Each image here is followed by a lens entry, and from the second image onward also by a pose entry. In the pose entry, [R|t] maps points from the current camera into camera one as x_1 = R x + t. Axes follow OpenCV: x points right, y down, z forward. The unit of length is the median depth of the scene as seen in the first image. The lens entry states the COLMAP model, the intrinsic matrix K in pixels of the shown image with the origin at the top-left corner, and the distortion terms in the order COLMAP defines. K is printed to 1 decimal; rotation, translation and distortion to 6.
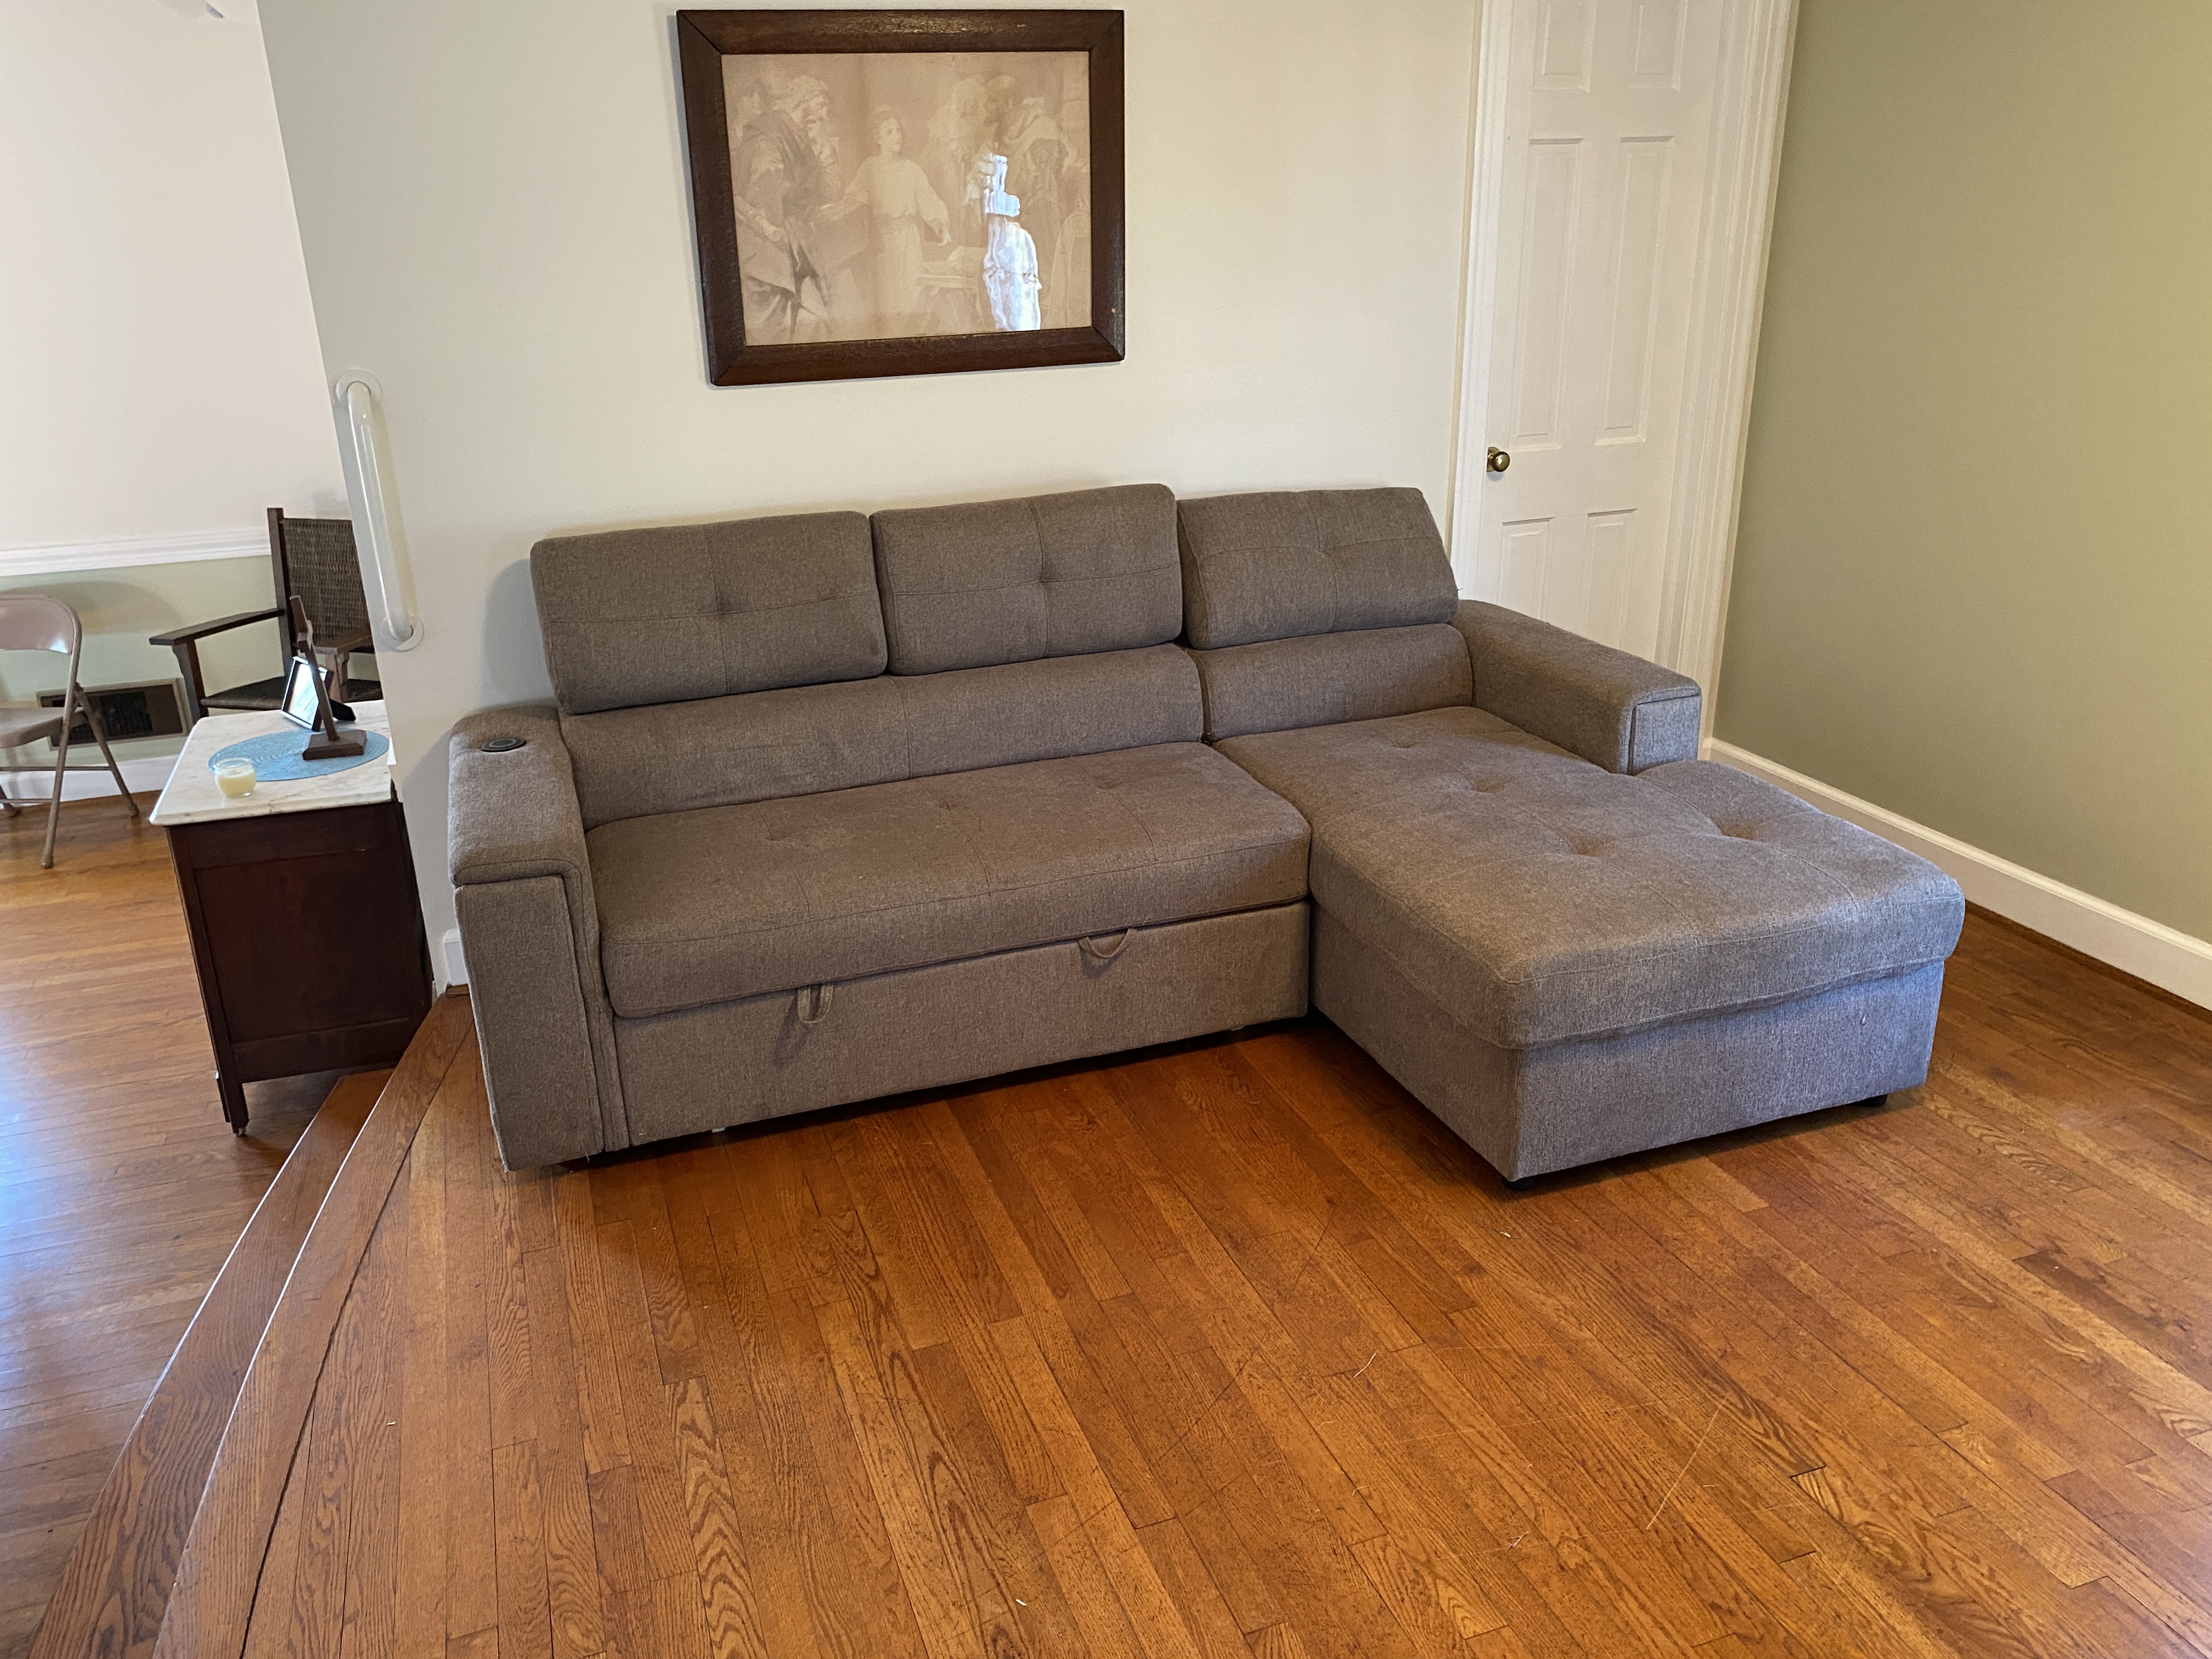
lens RADIAL K [[1689.3, 0, 1106.0], [0, 1689.3, 829.5], [0, 0, 1]] dist [0.045032, -0.093990]
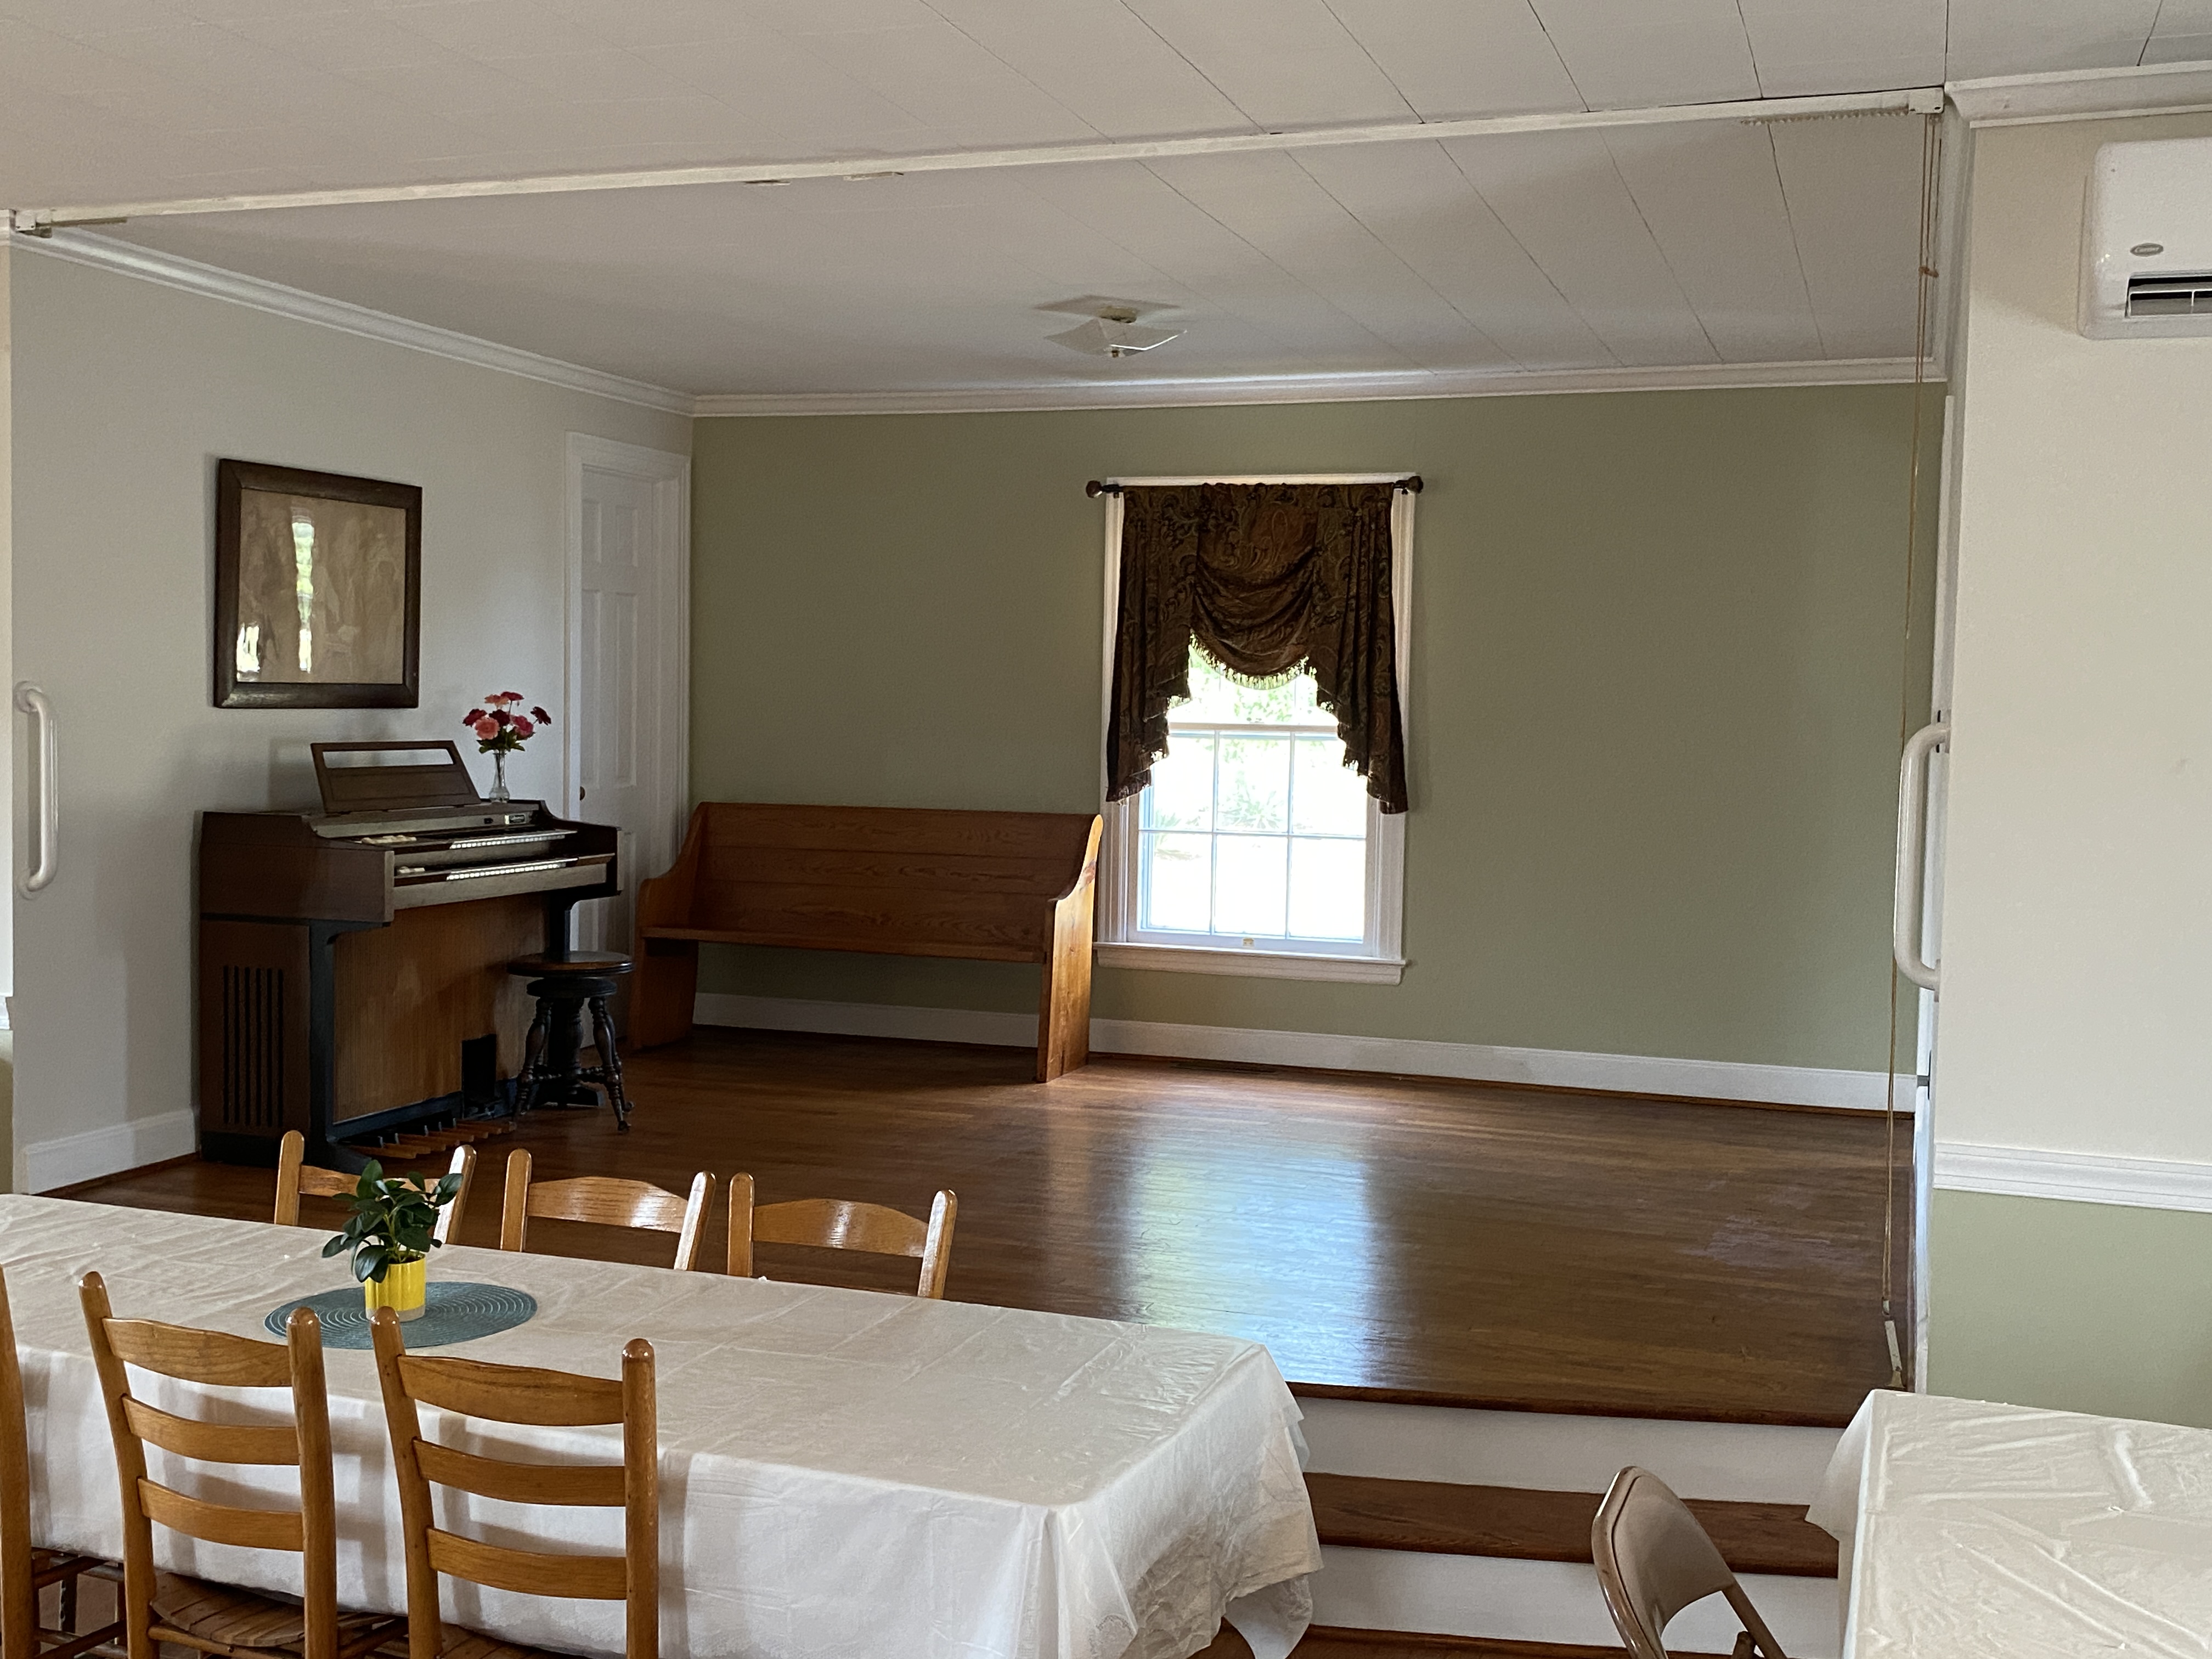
lens RADIAL K [[2269.7, 0, 1112.0], [0, 2269.7, 733.4], [0, 0, 1]] dist [0.180027, -0.408541]
pose [[0.626086, 0.026264, 0.779311, -1.226299], [0.240011, 0.944419, -0.224649, 0.346106], [-0.741897, 0.327693, 0.584984, -0.609229]]
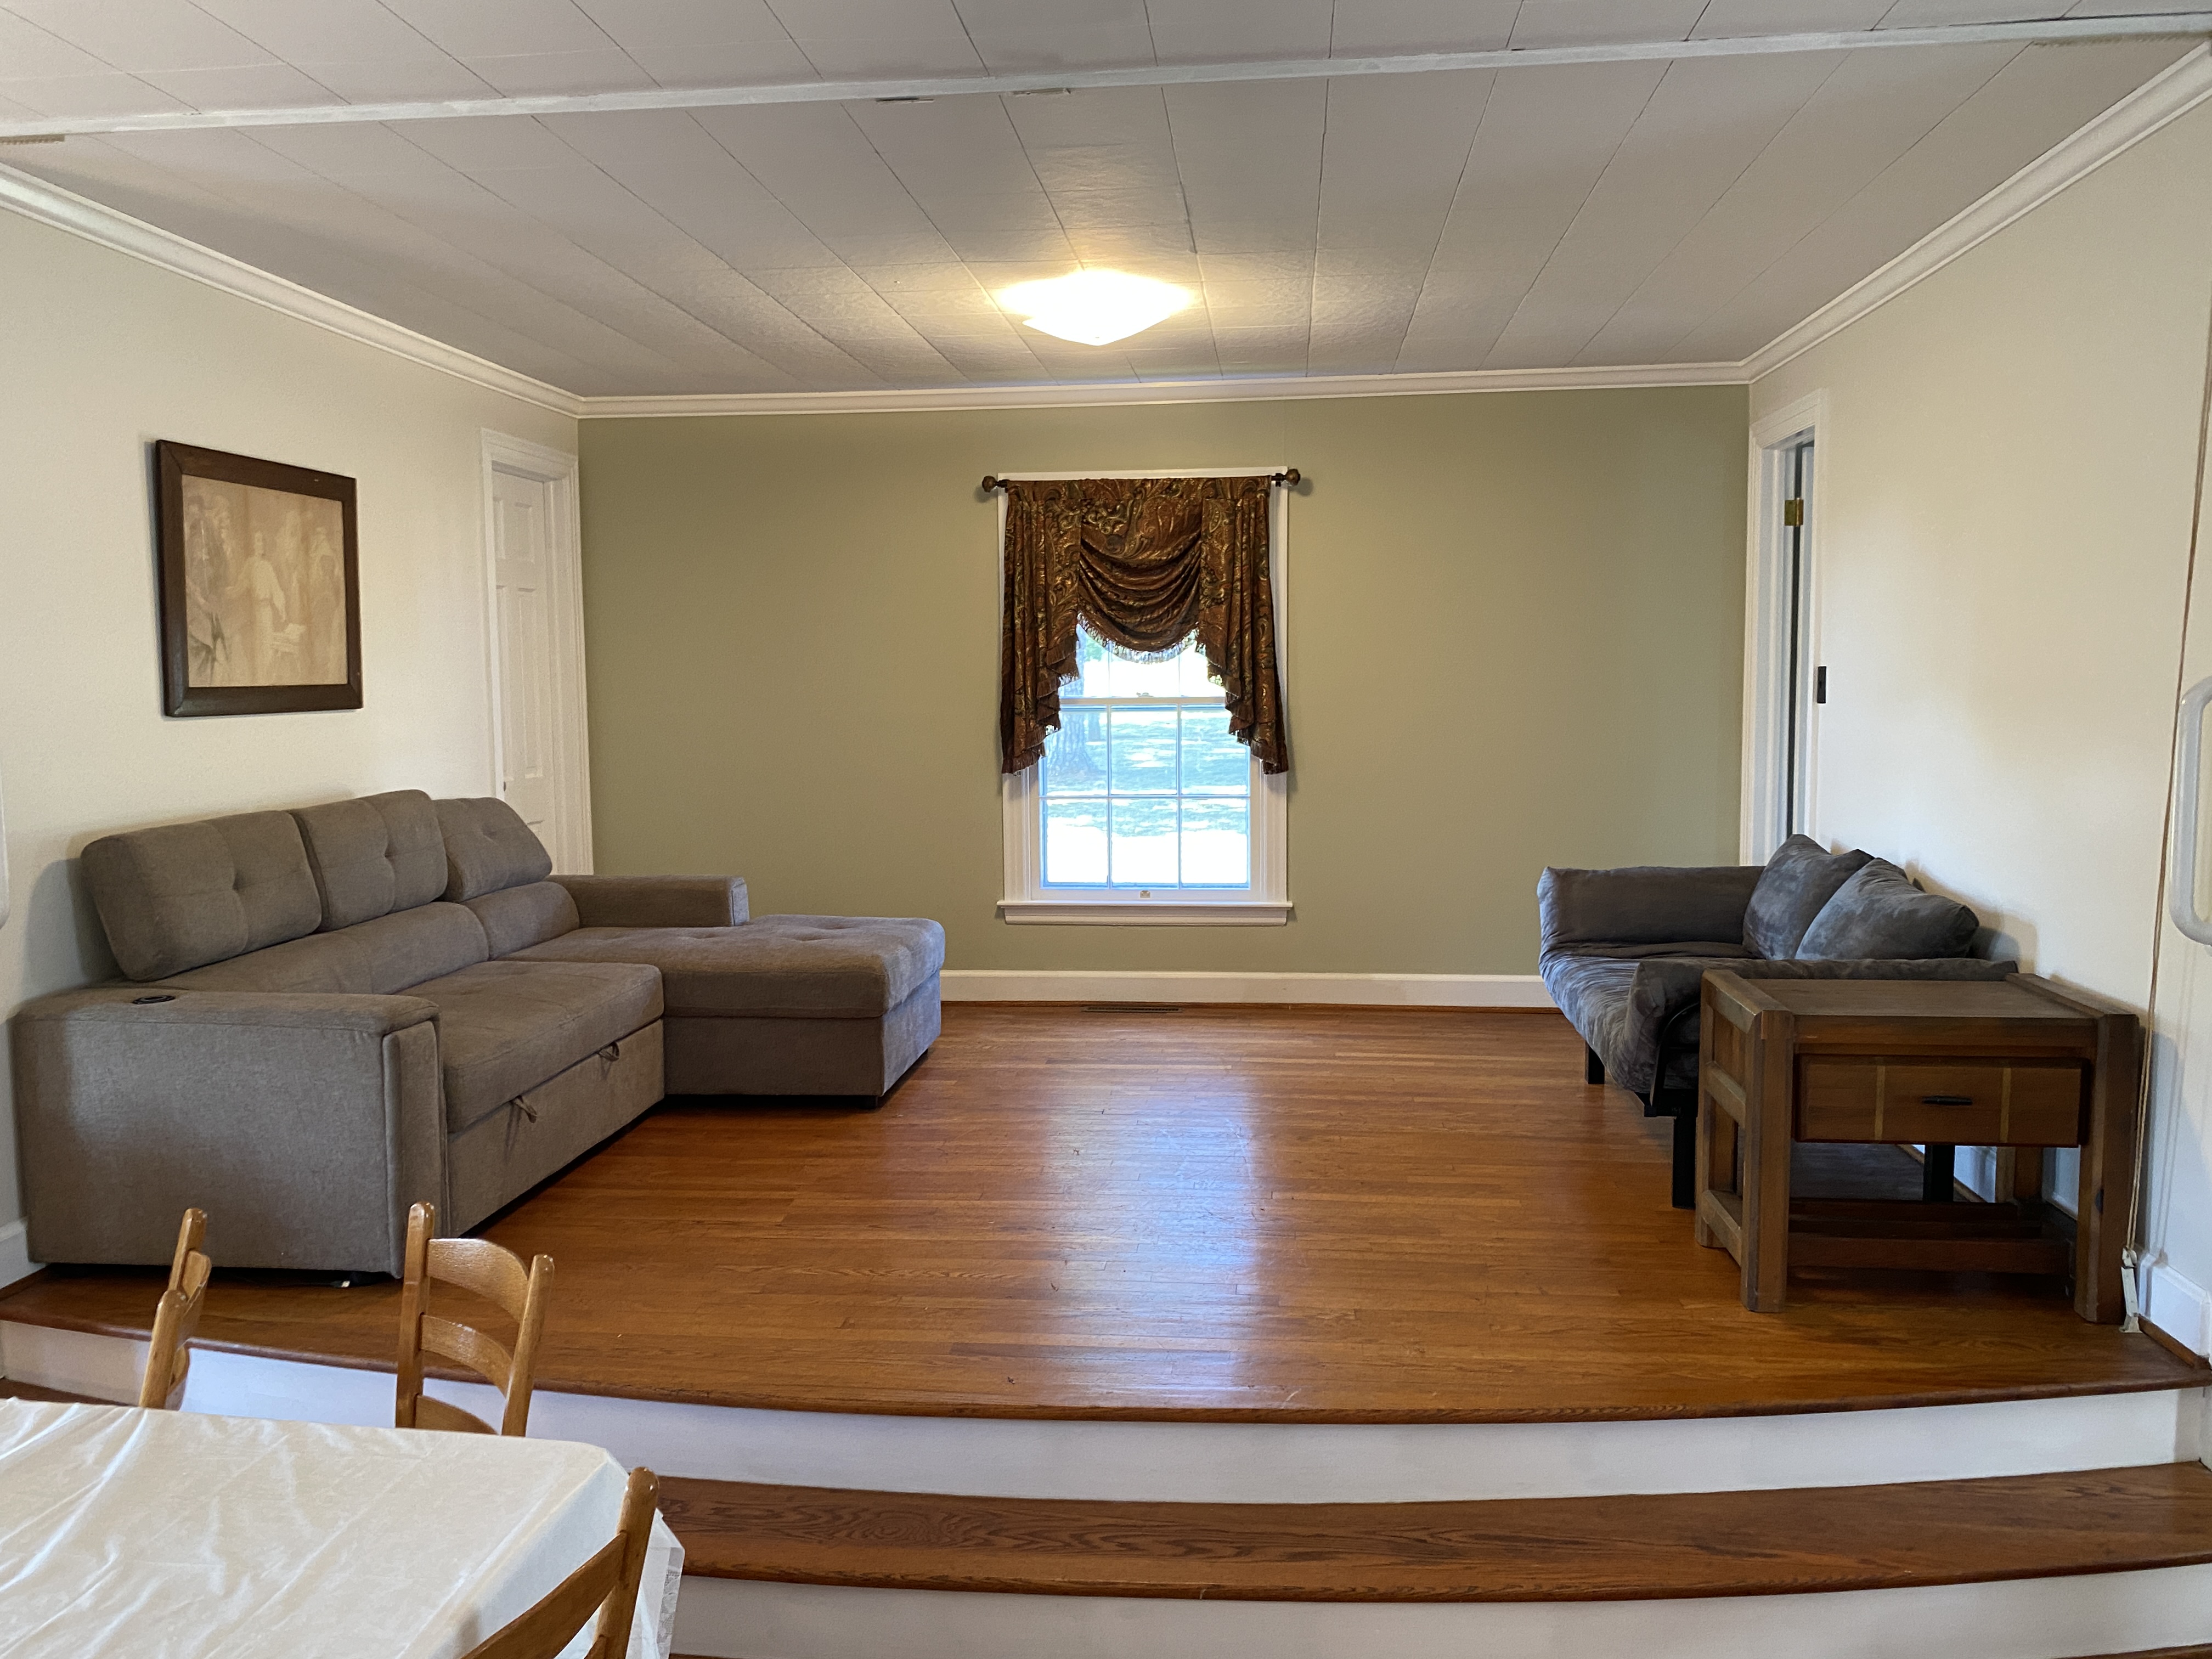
lens RADIAL K [[1685.5, 0, 1097.3], [0, 1685.5, 774.4], [0, 0, 1]] dist [0.045599, -0.026647]
pose [[0.437300, -0.030601, 0.898795, -1.052689], [0.314116, 0.941672, -0.120769, 0.139315], [-0.842674, 0.335138, 0.421405, -0.076064]]
